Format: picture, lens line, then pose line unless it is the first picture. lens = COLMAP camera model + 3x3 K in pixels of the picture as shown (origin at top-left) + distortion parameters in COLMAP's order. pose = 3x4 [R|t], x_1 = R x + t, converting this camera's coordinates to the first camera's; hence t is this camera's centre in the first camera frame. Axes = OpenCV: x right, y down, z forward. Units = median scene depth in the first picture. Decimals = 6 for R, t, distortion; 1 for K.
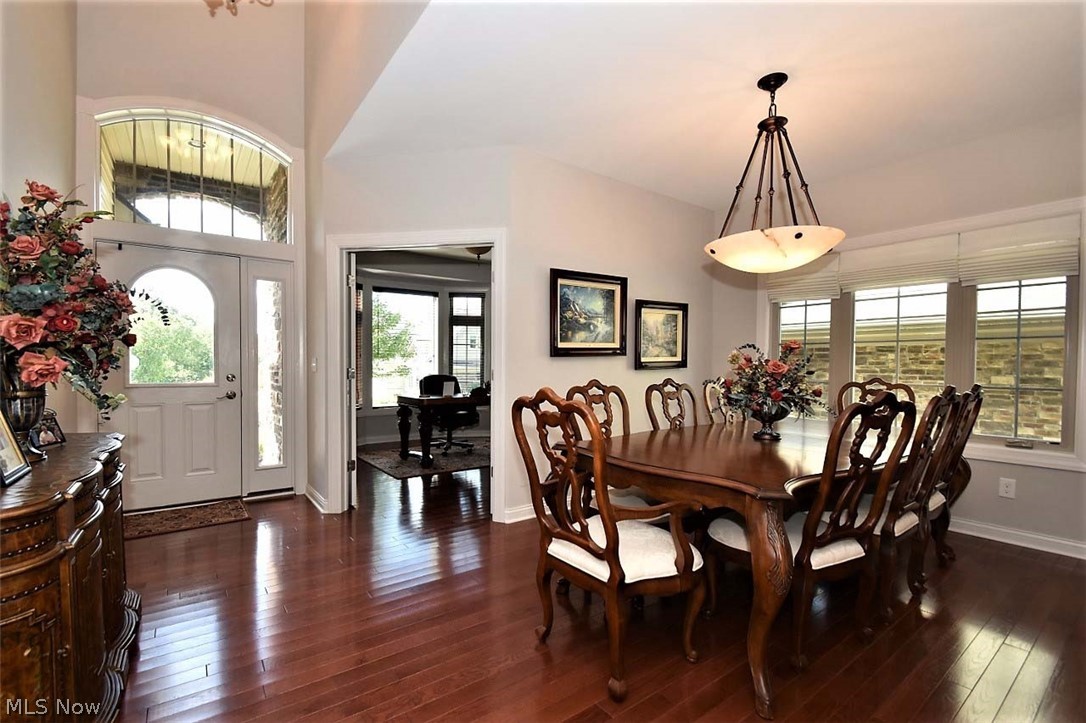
lens RADIAL K [[473.7, 0, 528.1], [0, 473.7, 373.2], [0, 0, 1]] dist [0.002138, -0.008387]
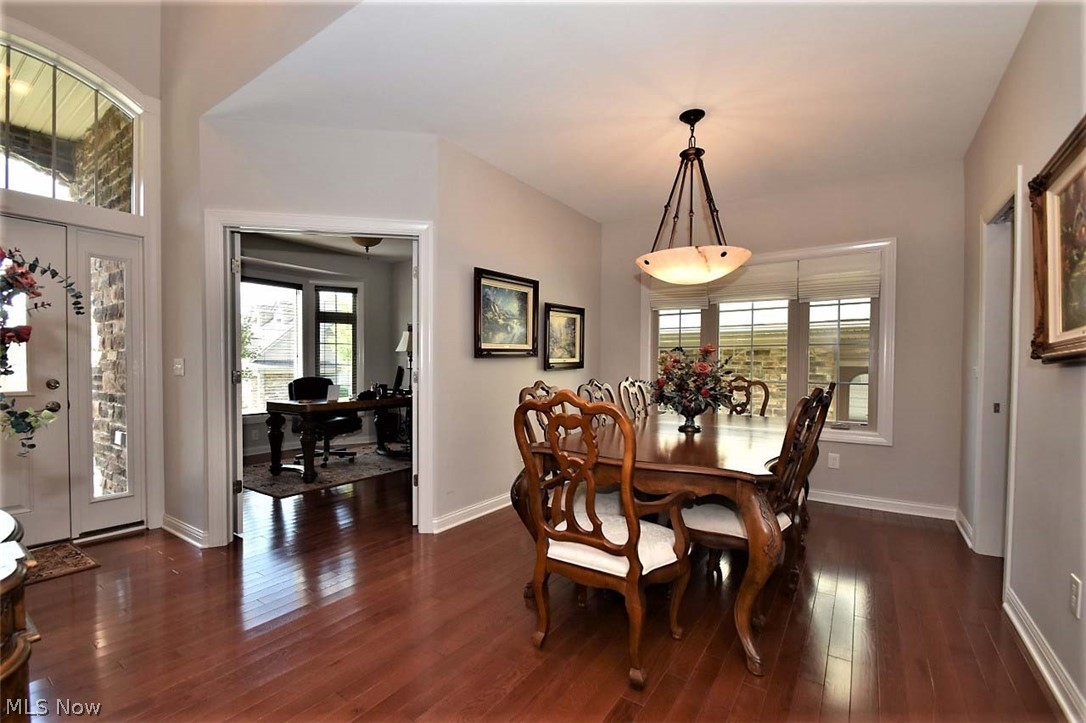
lens RADIAL K [[473.7, 0, 528.3], [0, 473.7, 372.3], [0, 0, 1]] dist [0.002138, -0.008387]
pose [[0.945110, -0.006793, 0.326683, -0.161460], [0.007726, 0.999969, -0.001558, -0.002317], [-0.326662, 0.003997, 0.945133, 0.039568]]
